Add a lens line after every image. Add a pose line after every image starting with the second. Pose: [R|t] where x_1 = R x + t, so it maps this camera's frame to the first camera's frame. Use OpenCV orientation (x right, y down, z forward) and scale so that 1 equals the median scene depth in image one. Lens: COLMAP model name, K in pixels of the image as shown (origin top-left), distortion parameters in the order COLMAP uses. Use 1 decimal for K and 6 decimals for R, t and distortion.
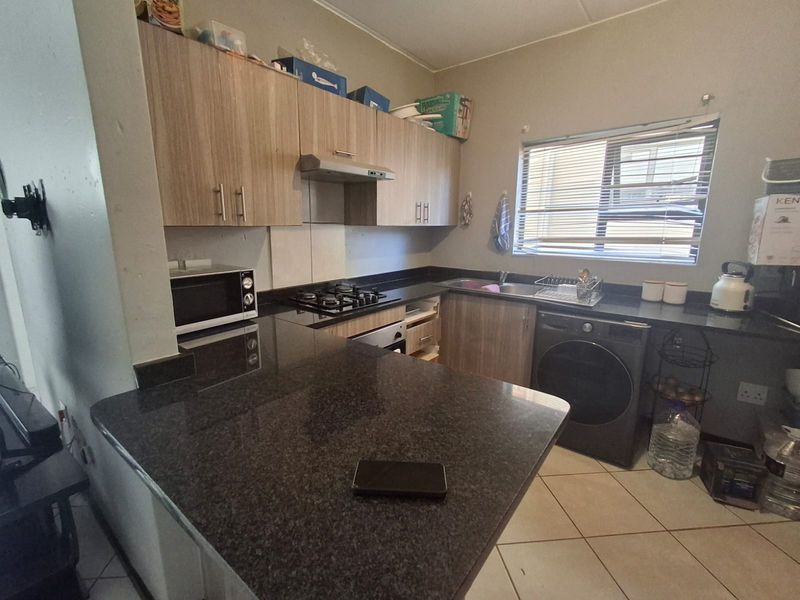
lens RADIAL K [[360.3, 0, 397.6], [0, 360.3, 296.0], [0, 0, 1]] dist [0.002310, 0.001054]
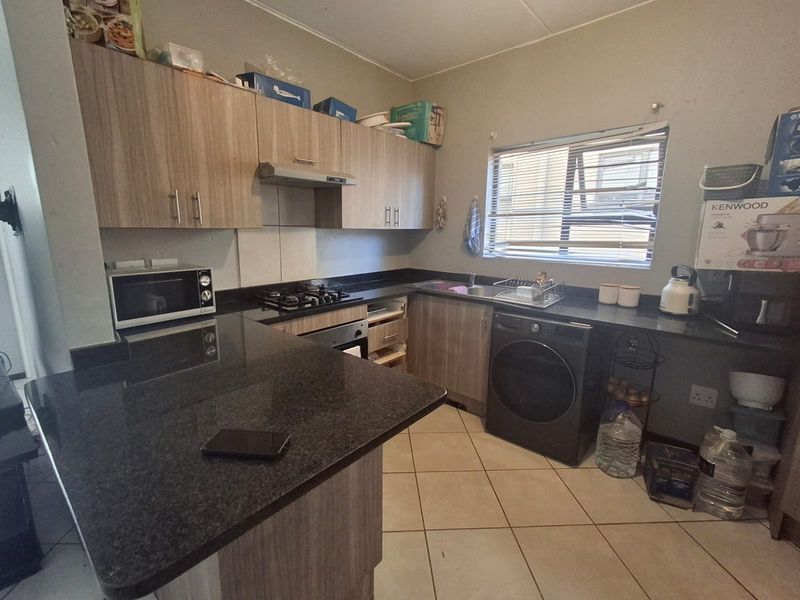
lens RADIAL K [[360.3, 0, 397.6], [0, 360.3, 296.0], [0, 0, 1]] dist [0.002310, 0.001054]
pose [[0.999065, 0.013086, -0.041197, 0.169619], [-0.013395, 0.999884, -0.007228, 0.008040], [0.041098, 0.007774, 0.999125, -0.048887]]
